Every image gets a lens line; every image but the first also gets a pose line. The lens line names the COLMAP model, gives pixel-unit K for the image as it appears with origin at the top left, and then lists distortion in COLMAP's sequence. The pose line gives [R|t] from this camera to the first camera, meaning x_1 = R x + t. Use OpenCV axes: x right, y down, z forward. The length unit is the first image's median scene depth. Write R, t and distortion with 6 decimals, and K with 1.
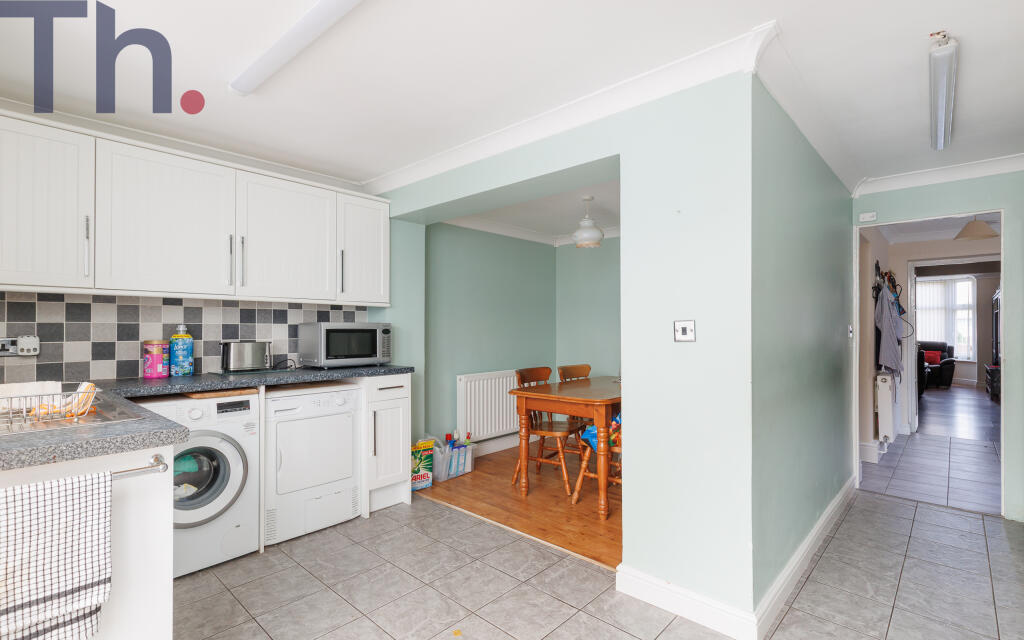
lens RADIAL K [[471.2, 0, 510.3], [0, 471.2, 323.2], [0, 0, 1]] dist [0.003751, 0.000579]
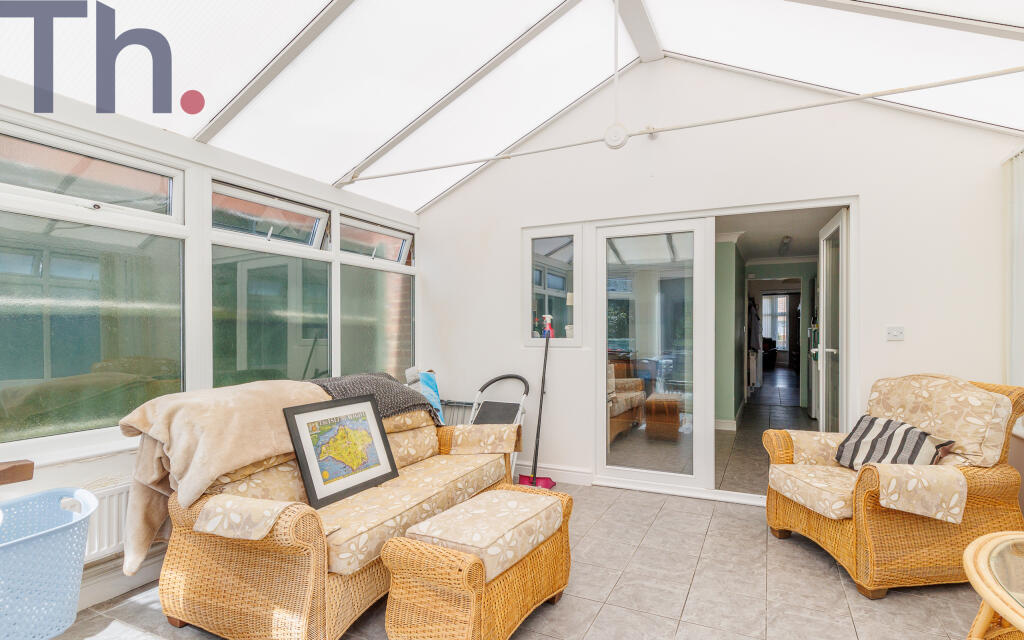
lens RADIAL K [[524.2, 0, 513.1], [0, 524.2, 325.2], [0, 0, 1]] dist [-0.002470, -0.000496]
pose [[0.955497, 0.002982, 0.294985, -0.373775], [-0.004448, 0.999981, 0.004302, -0.001965], [-0.294967, -0.005422, 0.955492, -0.364020]]
